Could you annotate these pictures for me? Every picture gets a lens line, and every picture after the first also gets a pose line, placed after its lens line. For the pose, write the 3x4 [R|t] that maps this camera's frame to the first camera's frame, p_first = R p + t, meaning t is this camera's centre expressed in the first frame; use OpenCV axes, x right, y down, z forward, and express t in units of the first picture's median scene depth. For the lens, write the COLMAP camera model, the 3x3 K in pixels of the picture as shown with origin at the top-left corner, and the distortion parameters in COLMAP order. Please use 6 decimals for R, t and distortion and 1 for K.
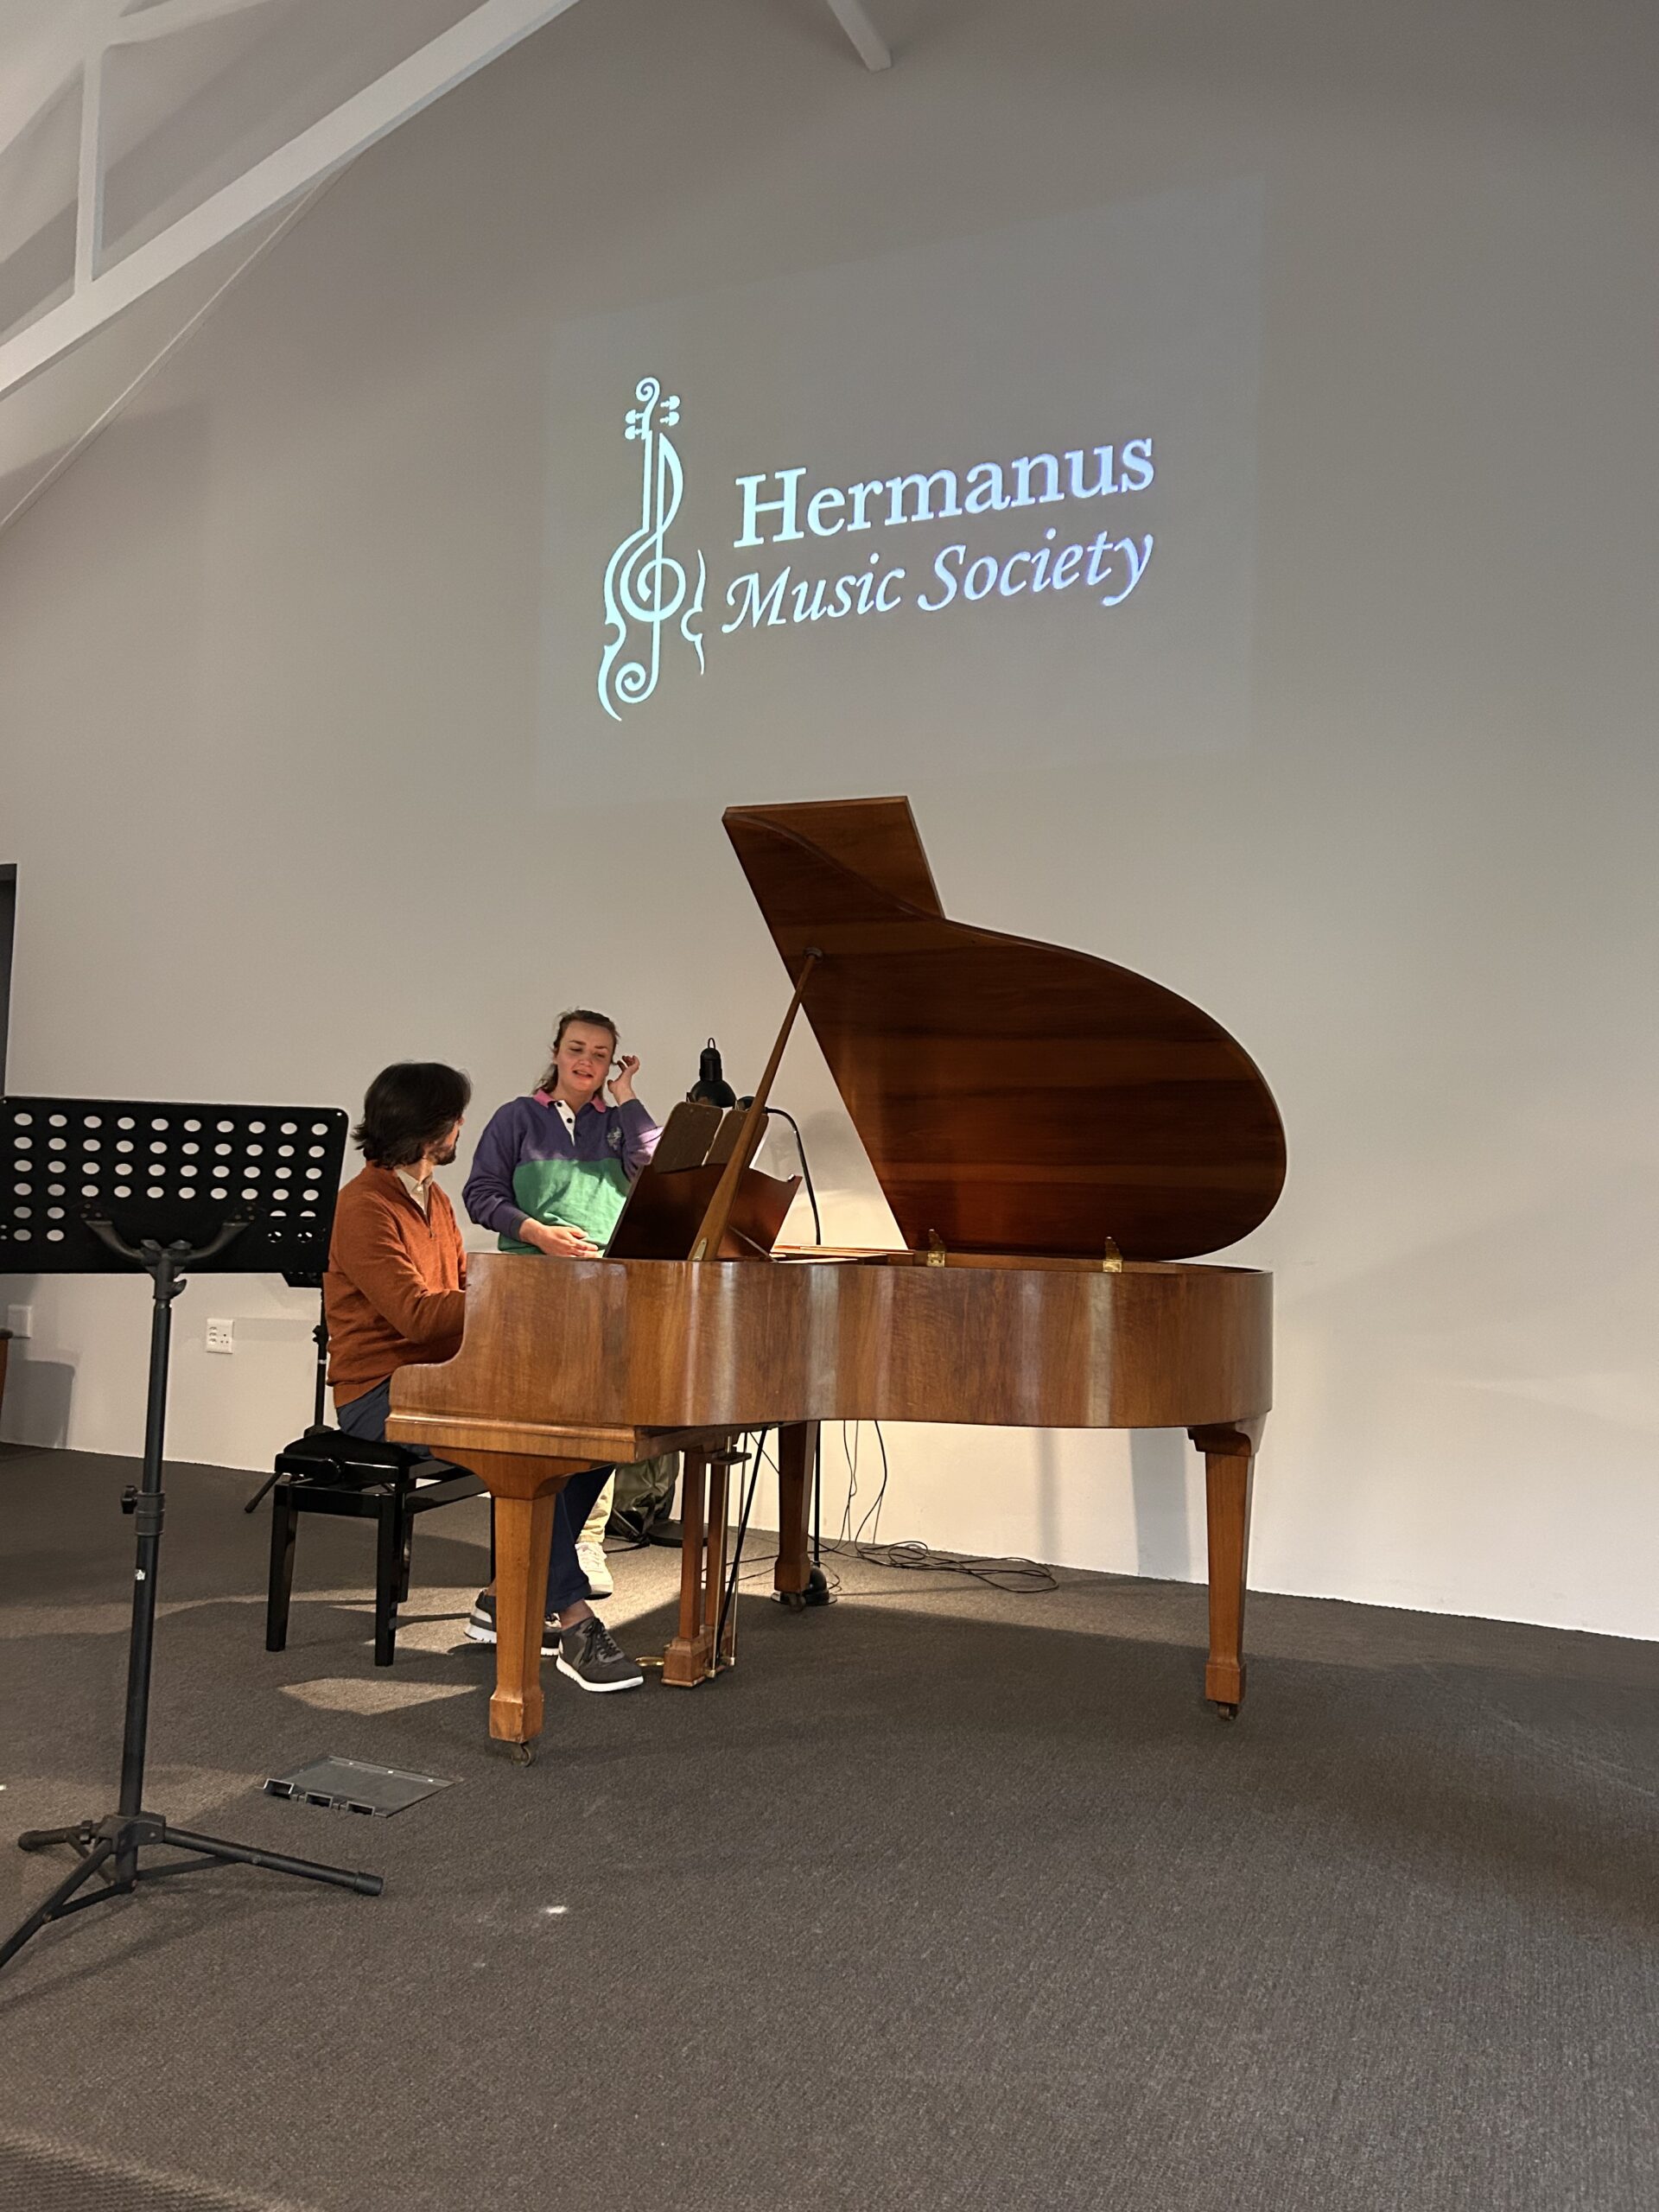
lens RADIAL K [[1660.8, 0, 829.5], [0, 1660.8, 1106.0], [0, 0, 1]] dist [0.014117, -0.000653]
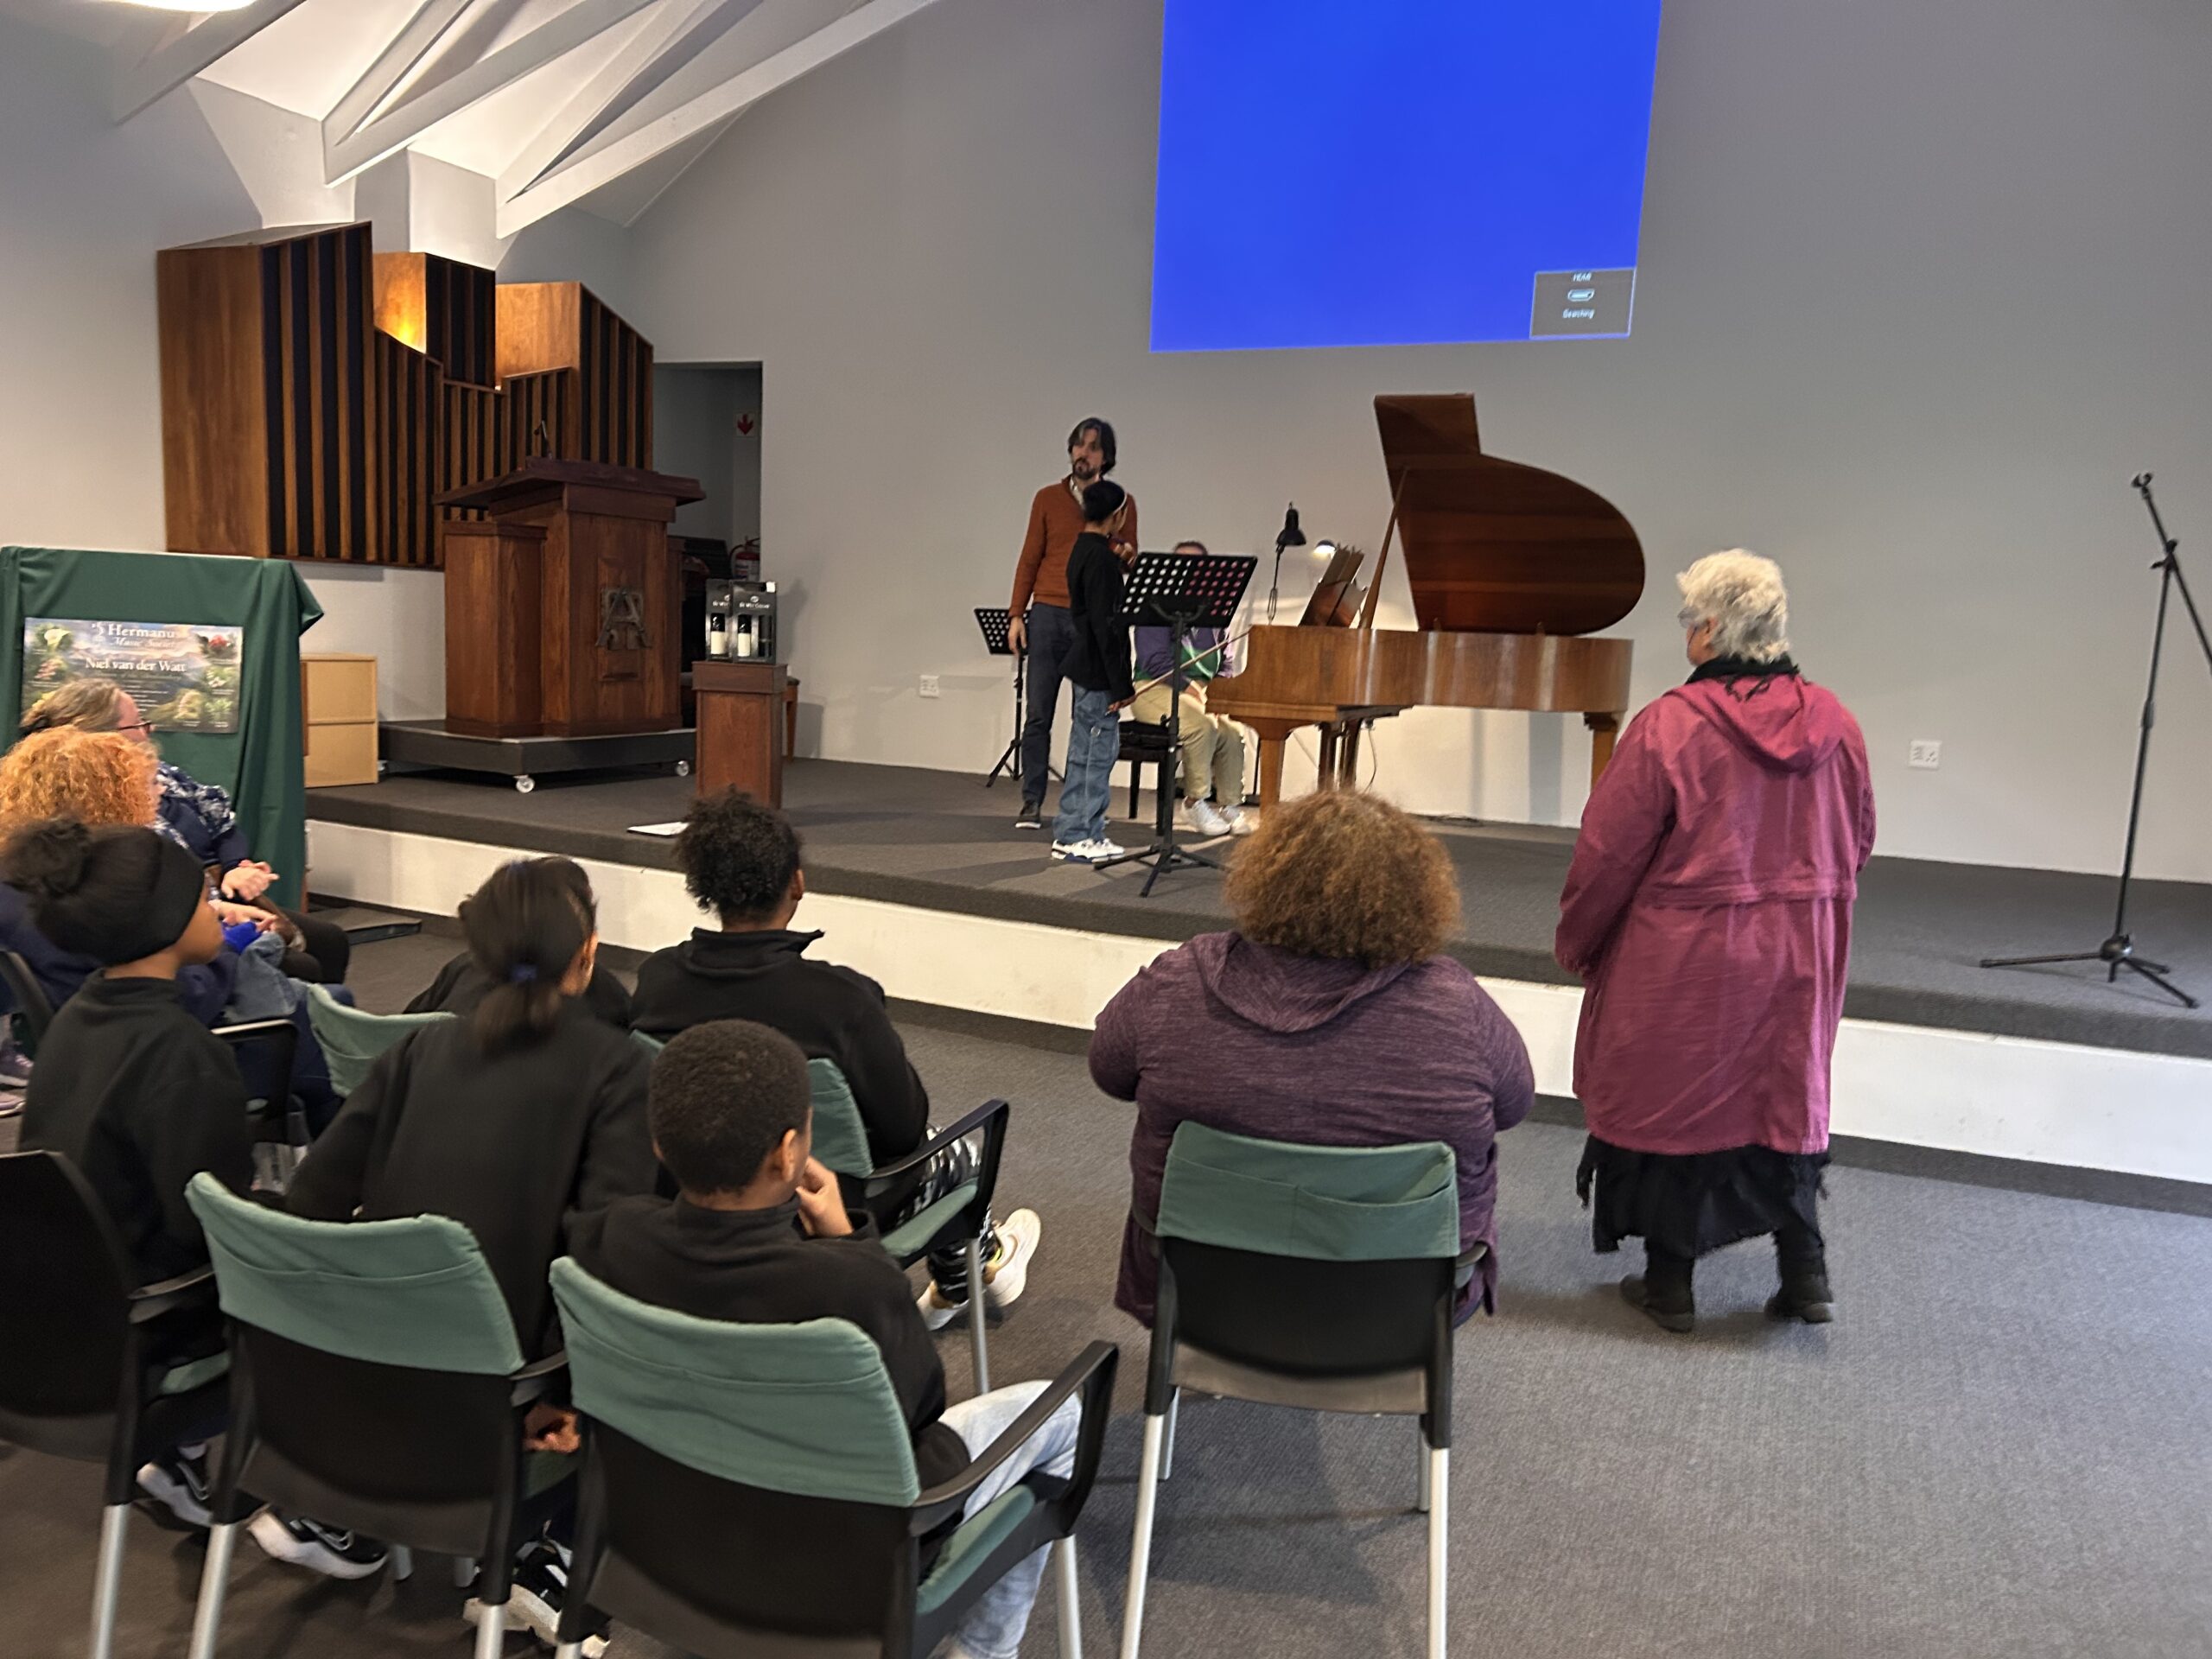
lens RADIAL K [[1660.8, 0, 1100.3], [0, 1660.8, 840.1], [0, 0, 1]] dist [0.014117, -0.000653]
pose [[0.999933, 0.011414, -0.001788, -0.236425], [-0.010855, 0.981177, 0.192808, -0.026104], [0.003955, -0.192775, 0.981235, -0.644550]]
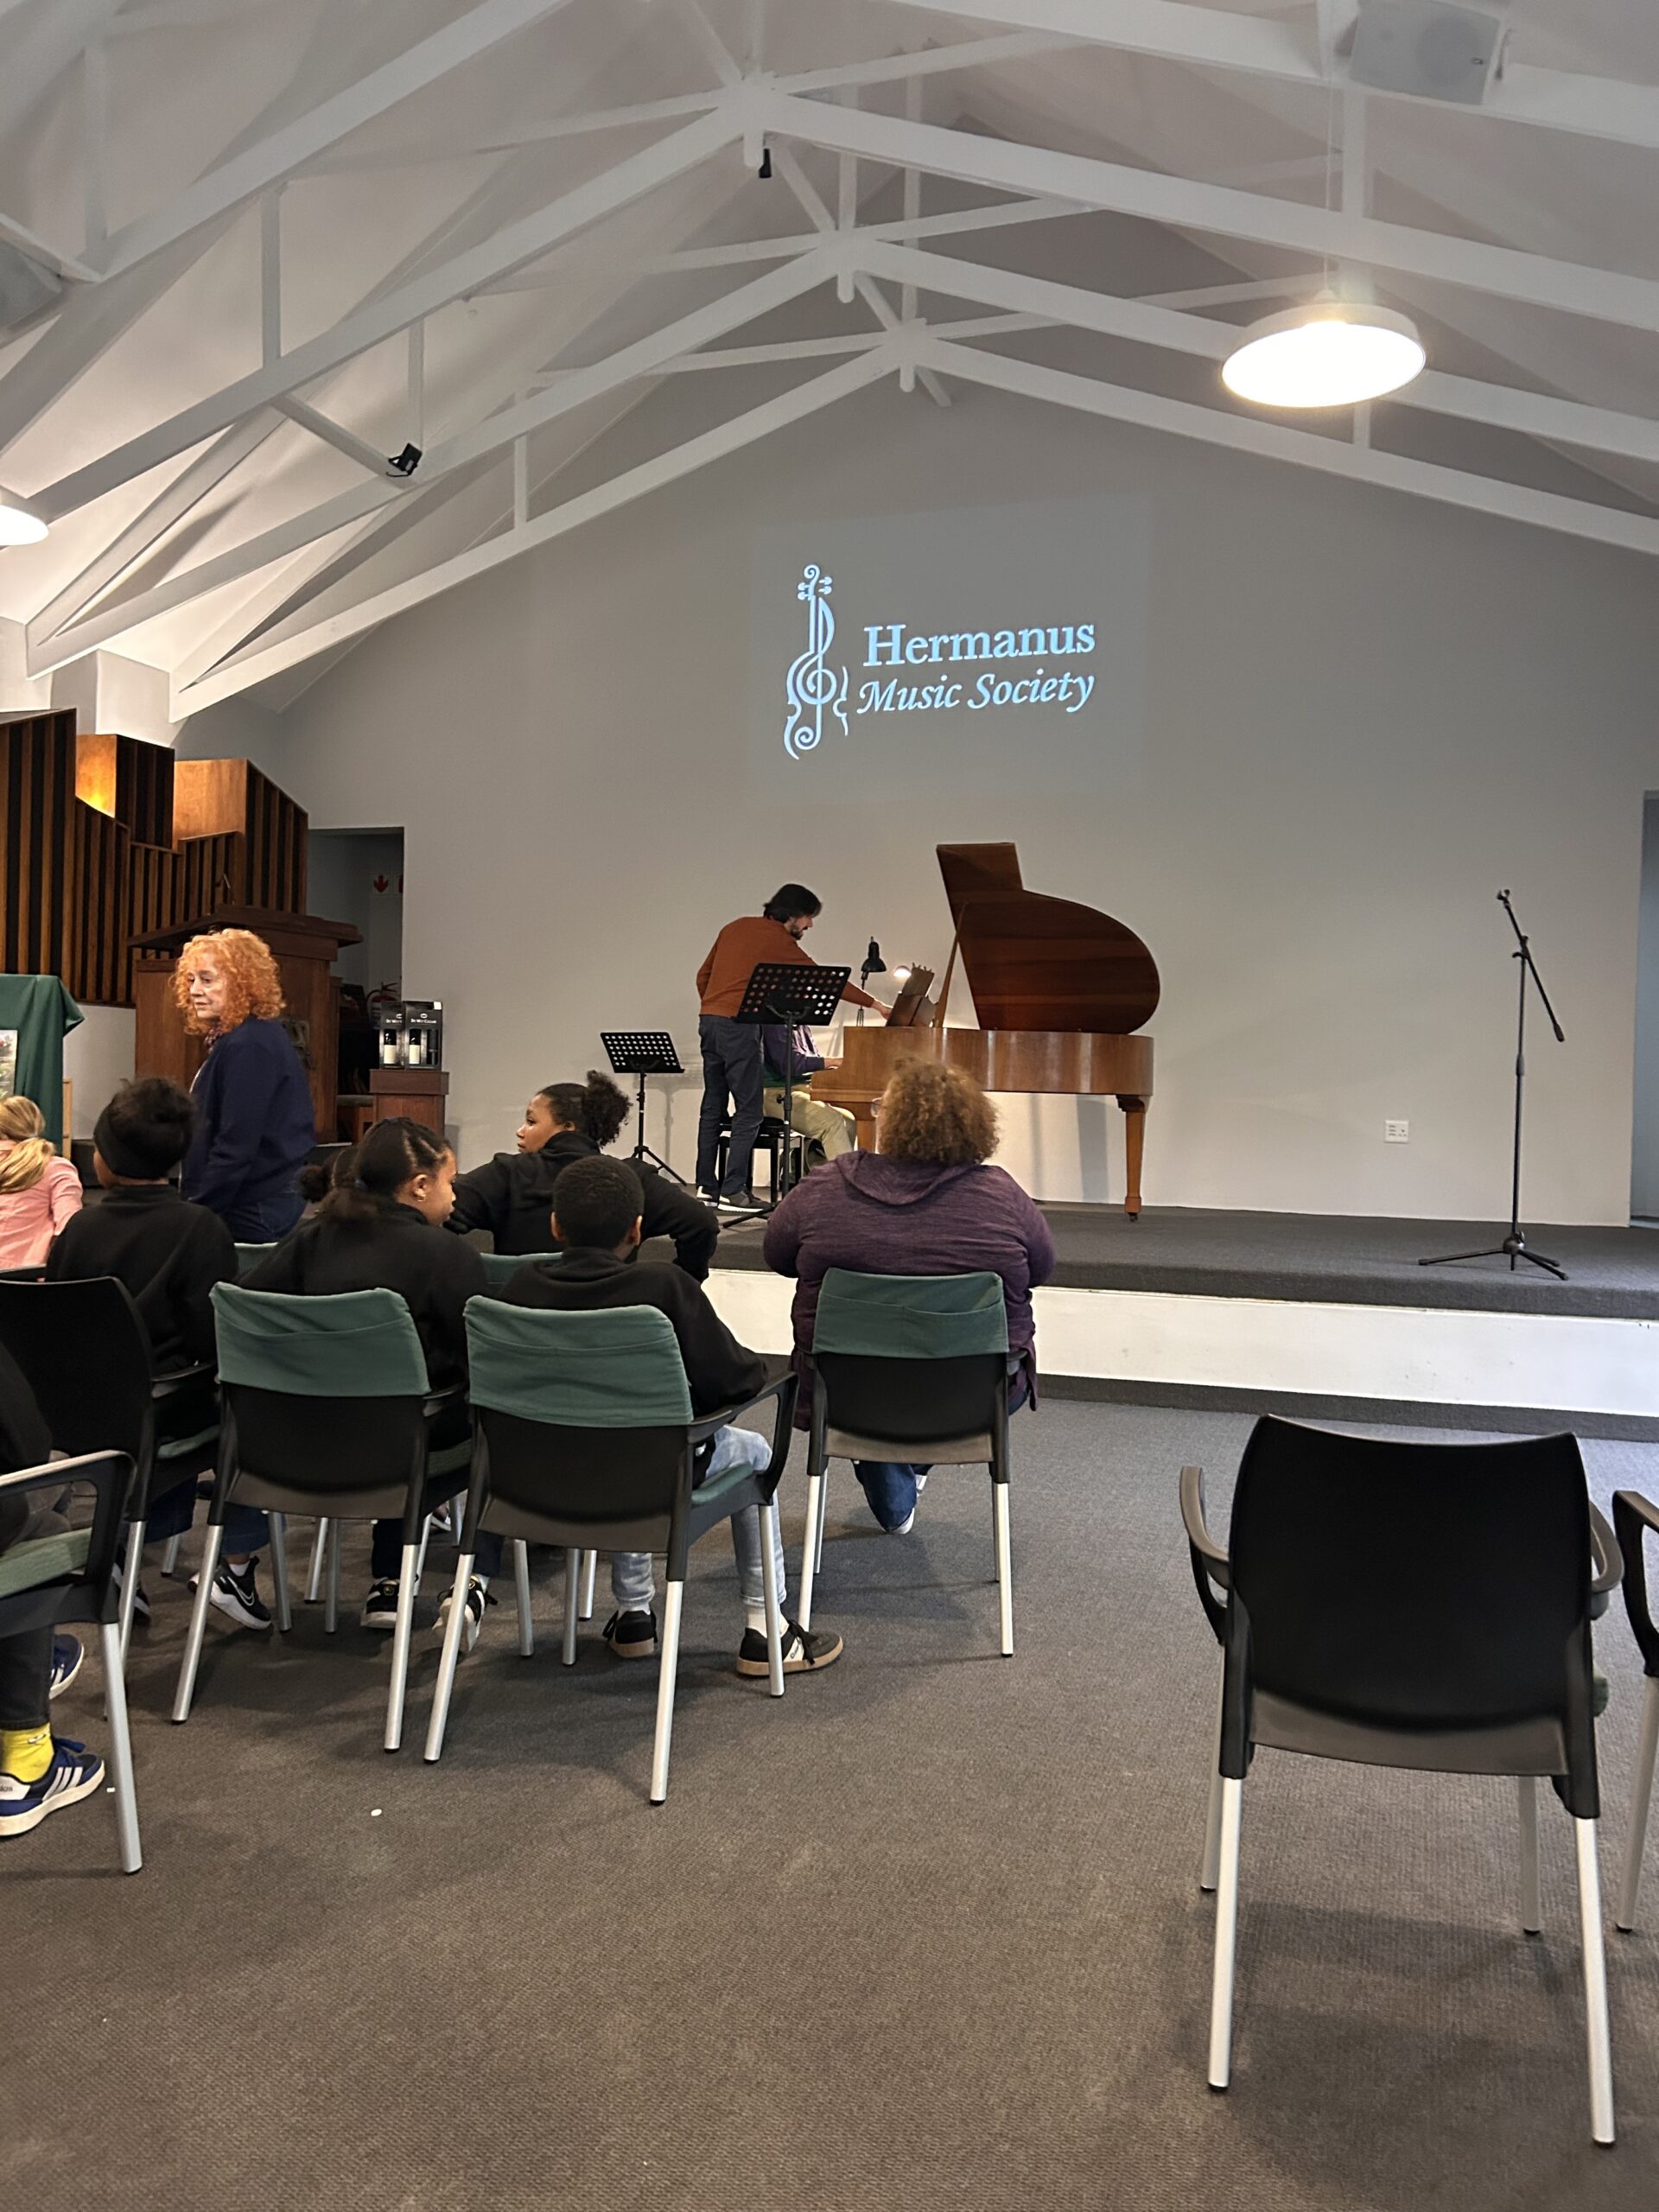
lens RADIAL K [[1660.8, 0, 829.5], [0, 1660.8, 1106.0], [0, 0, 1]] dist [0.014117, -0.000653]
pose [[0.996205, -0.008916, 0.086580, -0.272114], [0.002736, 0.997456, 0.071234, 0.017577], [-0.086995, -0.070727, 0.993695, -0.895014]]
